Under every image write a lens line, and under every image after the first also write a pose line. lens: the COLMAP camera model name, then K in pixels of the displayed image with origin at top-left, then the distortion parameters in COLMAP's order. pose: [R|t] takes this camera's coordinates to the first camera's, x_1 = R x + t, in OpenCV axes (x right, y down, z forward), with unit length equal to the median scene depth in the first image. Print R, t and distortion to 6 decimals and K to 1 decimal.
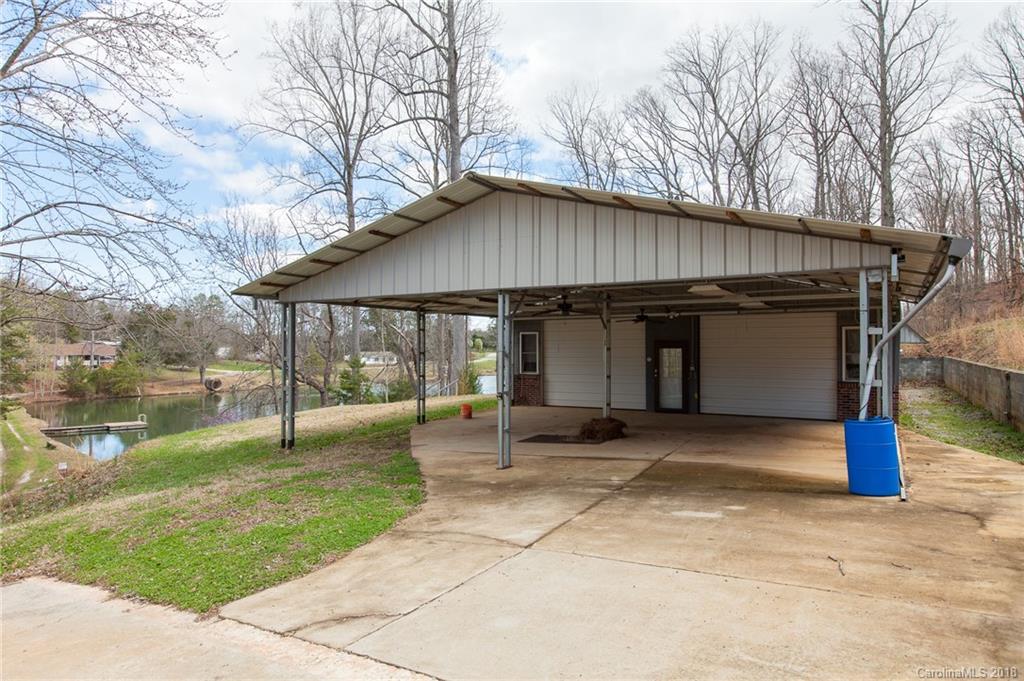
lens RADIAL K [[636.8, 0, 508.8], [0, 636.8, 338.3], [0, 0, 1]] dist [0.021932, 0.002337]
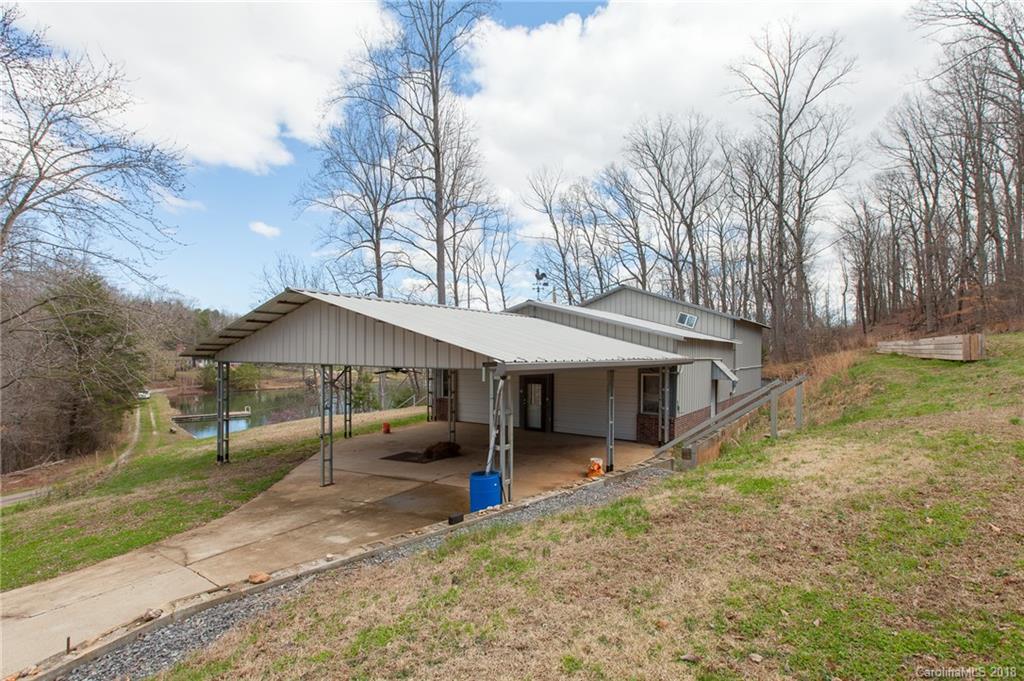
lens RADIAL K [[490.4, 0, 516.6], [0, 490.4, 350.2], [0, 0, 1]] dist [0.023854, 0.000002]
pose [[0.998256, 0.005590, -0.058766, 0.113322], [-0.004972, 0.999931, 0.010647, -0.027870], [0.058821, -0.010337, 0.998215, -0.022978]]
